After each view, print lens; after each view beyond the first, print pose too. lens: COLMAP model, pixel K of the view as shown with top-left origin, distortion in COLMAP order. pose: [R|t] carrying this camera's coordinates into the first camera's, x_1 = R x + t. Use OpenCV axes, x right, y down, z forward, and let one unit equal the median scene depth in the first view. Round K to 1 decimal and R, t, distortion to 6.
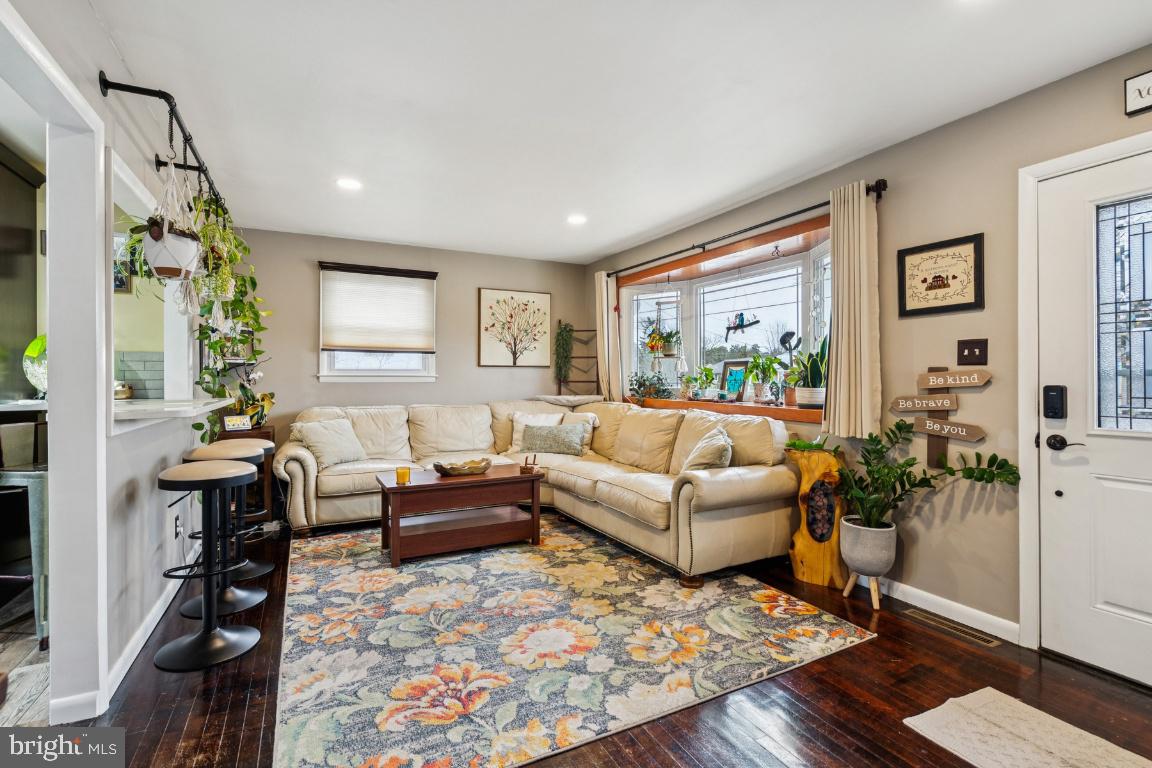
lens RADIAL K [[532.9, 0, 565.0], [0, 532.9, 381.0], [0, 0, 1]] dist [-0.006264, 0.001366]
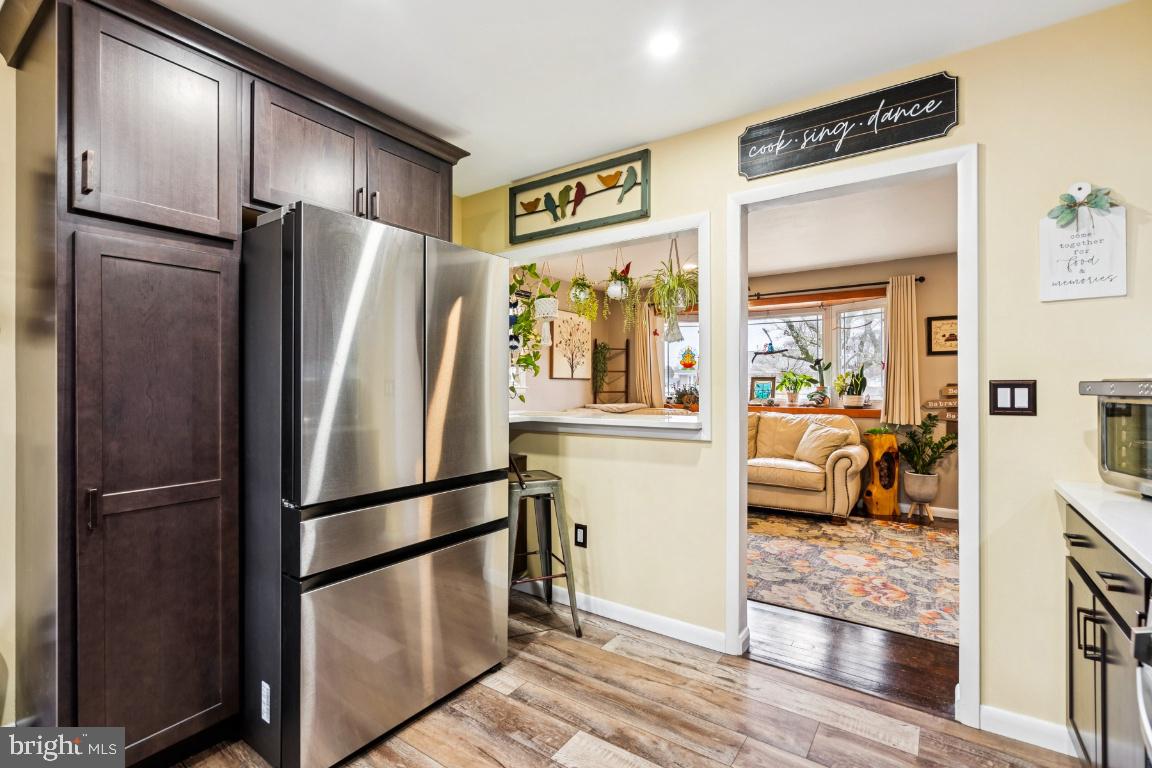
lens RADIAL K [[532.9, 0, 560.6], [0, 532.9, 382.5], [0, 0, 1]] dist [-0.006264, 0.001366]
pose [[0.883679, 0.001945, 0.468090, -1.311051], [0.003550, 0.999935, -0.010857, -0.014699], [-0.468081, 0.011256, 0.883614, 0.015451]]
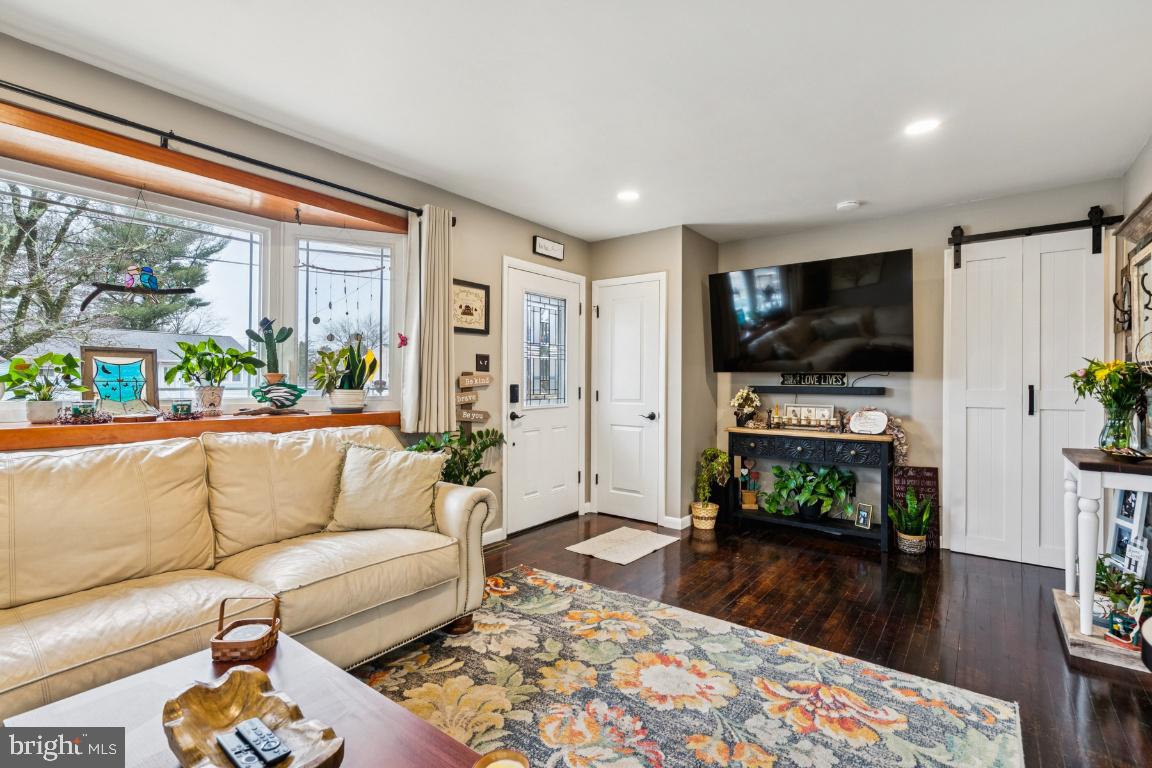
lens RADIAL K [[532.9, 0, 573.4], [0, 532.9, 384.5], [0, 0, 1]] dist [-0.006264, 0.001366]
pose [[-0.441501, -0.007624, 0.897229, -0.642944], [-0.001128, 0.999968, 0.007942, -0.005008], [-0.897260, 0.002494, -0.441495, 1.328563]]
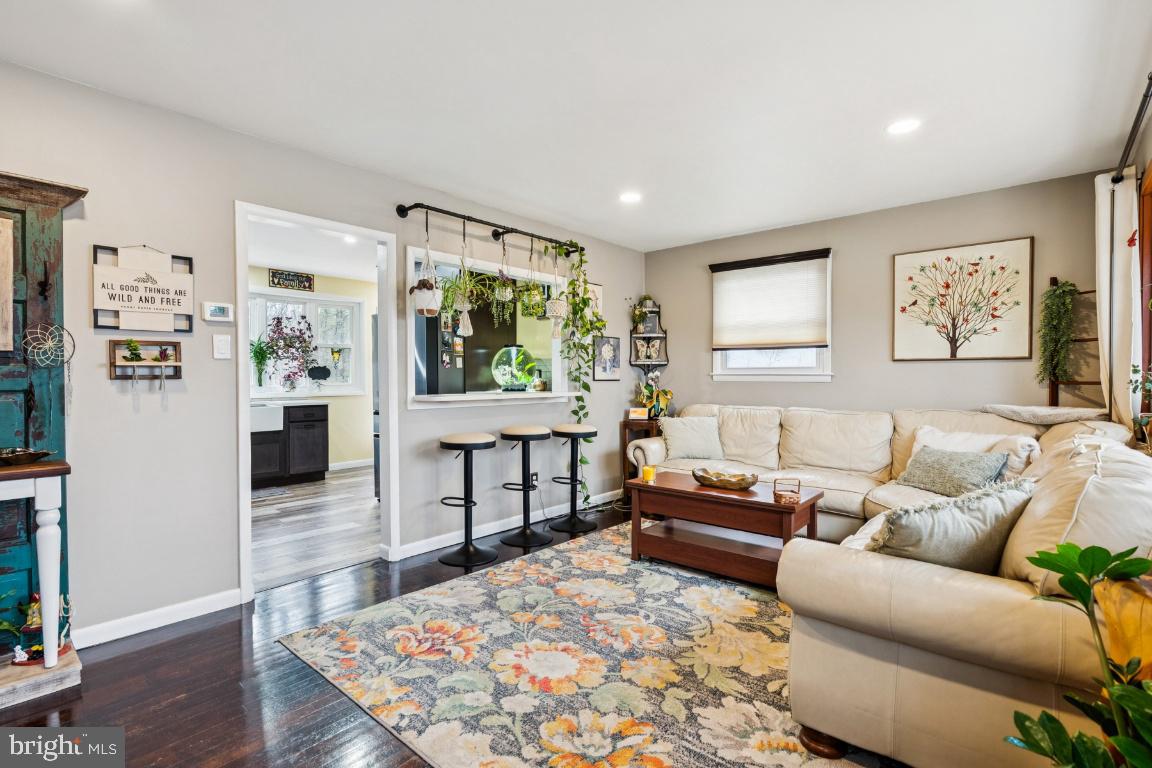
lens RADIAL K [[541.8, 0, 569.6], [0, 541.8, 382.9], [0, 0, 1]] dist [-0.004019, 0.001243]
pose [[0.372696, 0.010156, -0.927898, 0.729932], [-0.005192, 0.999947, 0.008860, -0.002304], [0.927939, 0.001515, 0.372729, 0.594673]]
